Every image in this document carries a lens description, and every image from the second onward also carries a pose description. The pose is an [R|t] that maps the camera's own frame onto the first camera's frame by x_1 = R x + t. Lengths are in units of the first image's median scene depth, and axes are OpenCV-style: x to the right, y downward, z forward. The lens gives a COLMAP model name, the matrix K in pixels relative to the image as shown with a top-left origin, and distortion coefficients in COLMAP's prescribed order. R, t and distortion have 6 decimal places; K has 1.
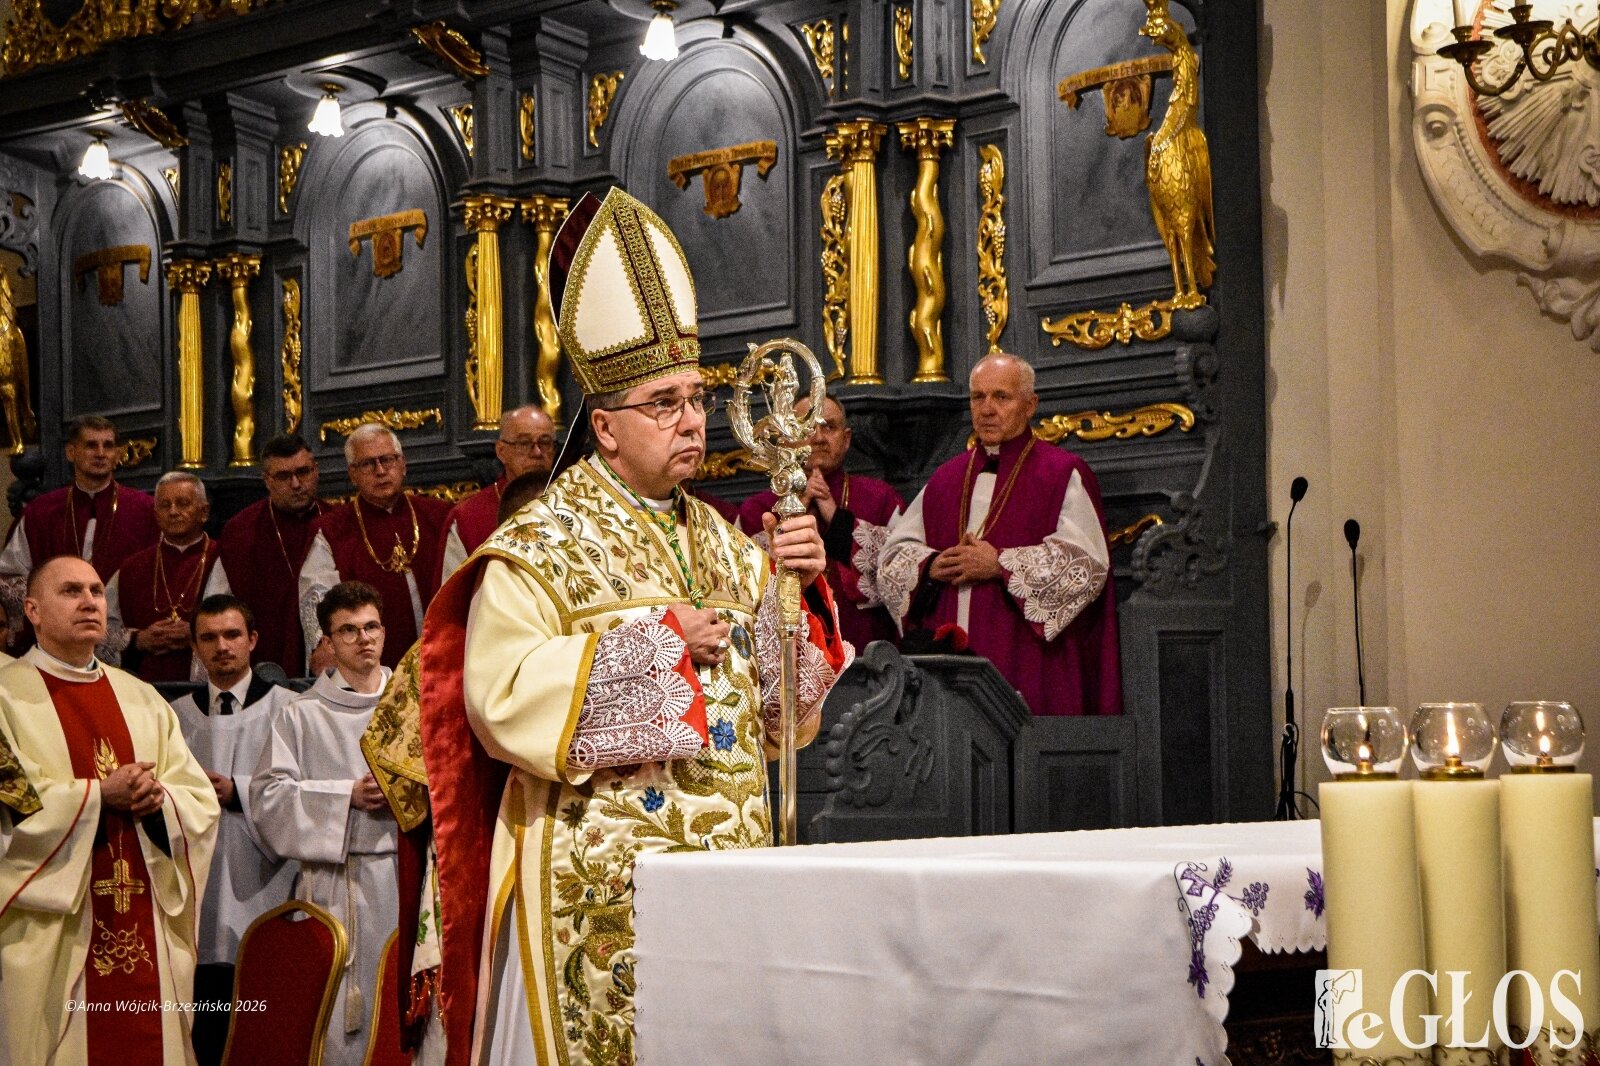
lens RADIAL K [[3268.2, 0, 800.0], [0, 3268.2, 533.0], [0, 0, 1]] dist [0.248740, 0.066505]
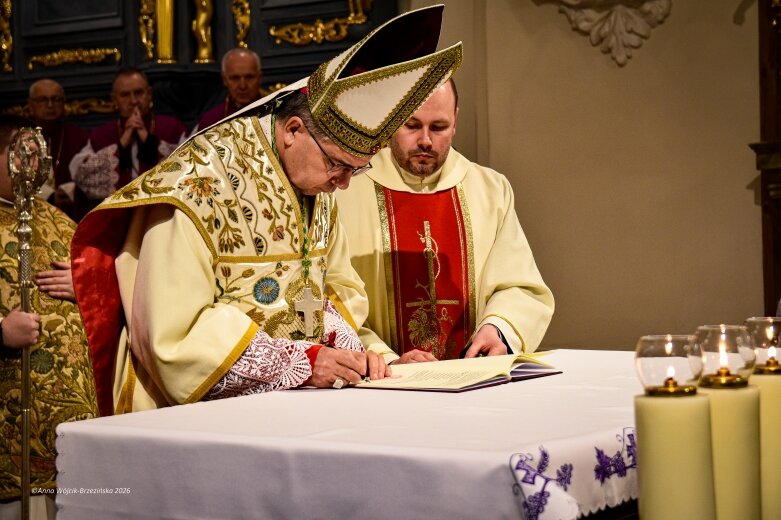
lens RADIAL K [[1594.8, 0, 390.5], [0, 1594.8, 260.0], [0, 0, 1]] dist [0.264063, -0.300862]
pose [[0.984538, -0.003582, 0.175133, -0.013289], [-0.009682, 0.997150, 0.074824, -0.006802], [-0.174902, -0.075363, 0.981697, 0.146510]]
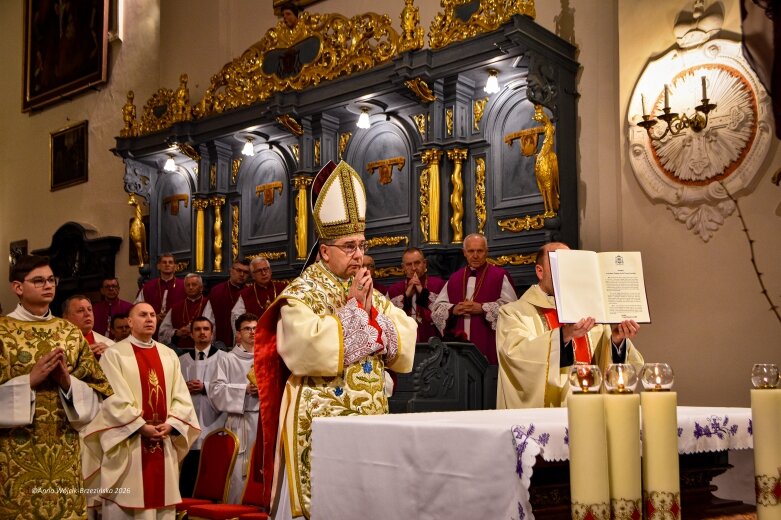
lens RADIAL K [[1133.7, 0, 388.4], [0, 1133.7, 269.2], [0, 0, 1]] dist [0.094529, -0.053516]
pose [[0.999255, 0.011263, -0.036923, 0.017737], [-0.012228, 0.999586, -0.026031, 0.001435], [0.036615, 0.026464, 0.998979, 0.041354]]
